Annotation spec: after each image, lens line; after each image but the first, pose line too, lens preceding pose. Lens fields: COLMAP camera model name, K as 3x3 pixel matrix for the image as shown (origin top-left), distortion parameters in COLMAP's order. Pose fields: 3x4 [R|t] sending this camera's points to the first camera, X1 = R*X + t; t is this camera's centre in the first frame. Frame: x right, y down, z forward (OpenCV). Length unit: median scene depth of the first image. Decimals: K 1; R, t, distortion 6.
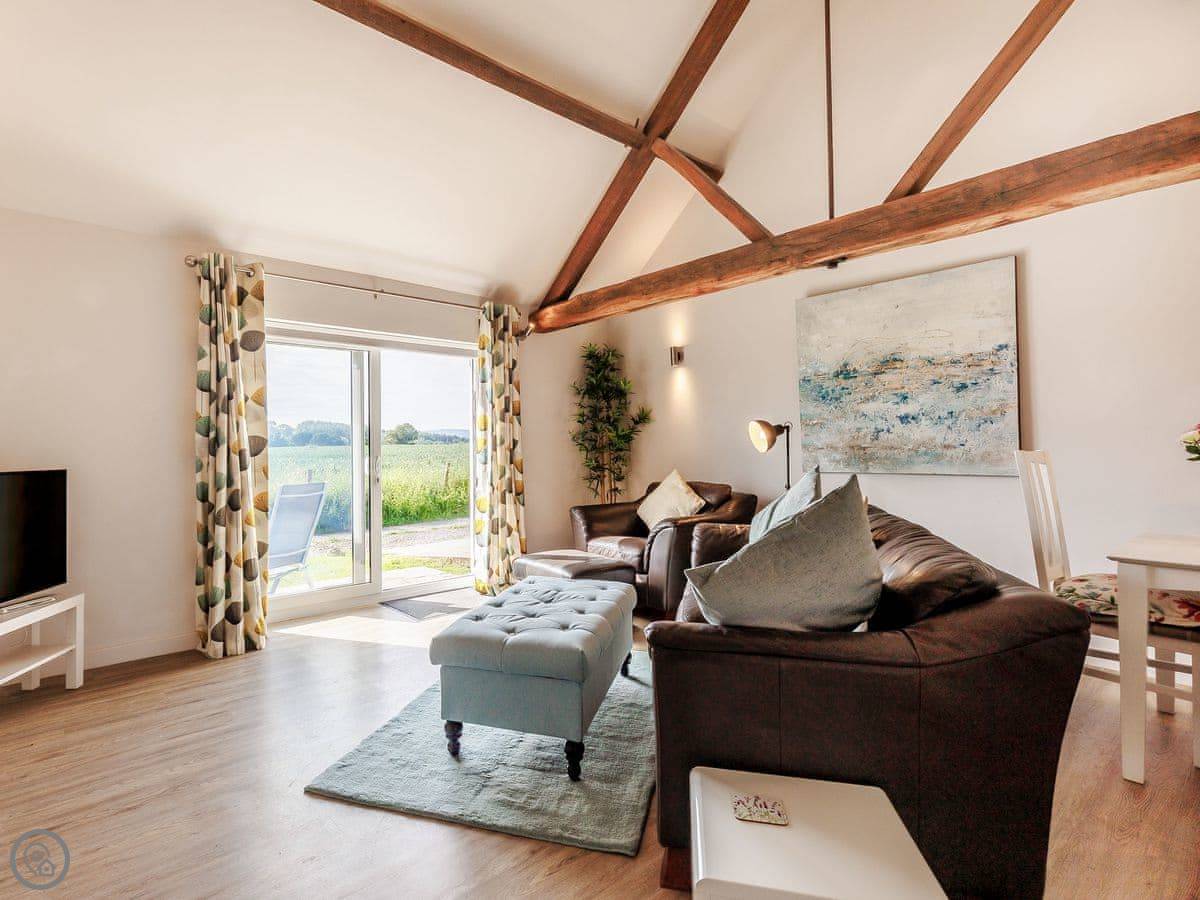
lens RADIAL K [[563.2, 0, 572.1], [0, 563.2, 442.7], [0, 0, 1]] dist [0.003383, 0.000667]
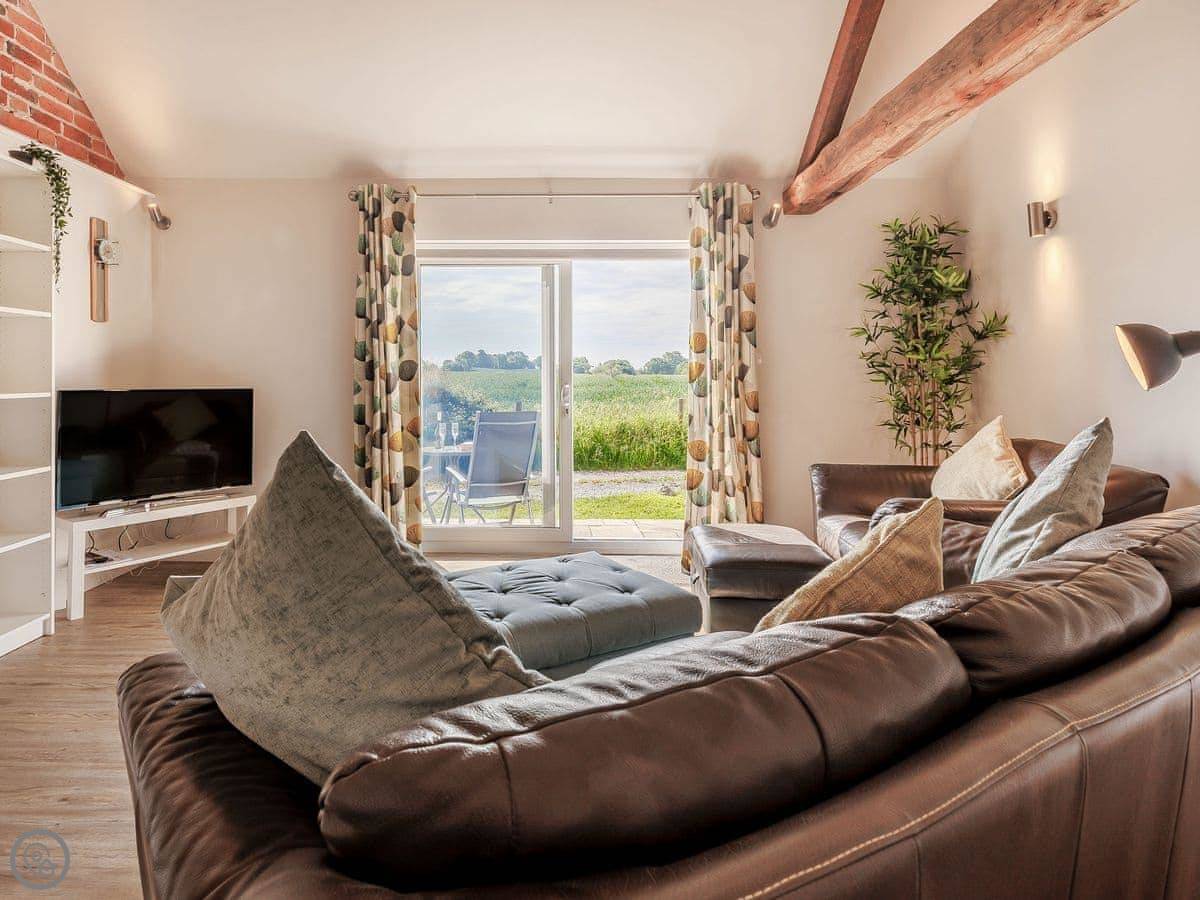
lens RADIAL K [[650.8, 0, 596.9], [0, 650.8, 361.8], [0, 0, 1]] dist [0.001998, 0.002595]
pose [[0.765677, -0.003504, -0.643216, 0.305579], [-0.005487, 0.999913, -0.011978, 0.001975], [0.643202, 0.012700, 0.765591, 0.238066]]
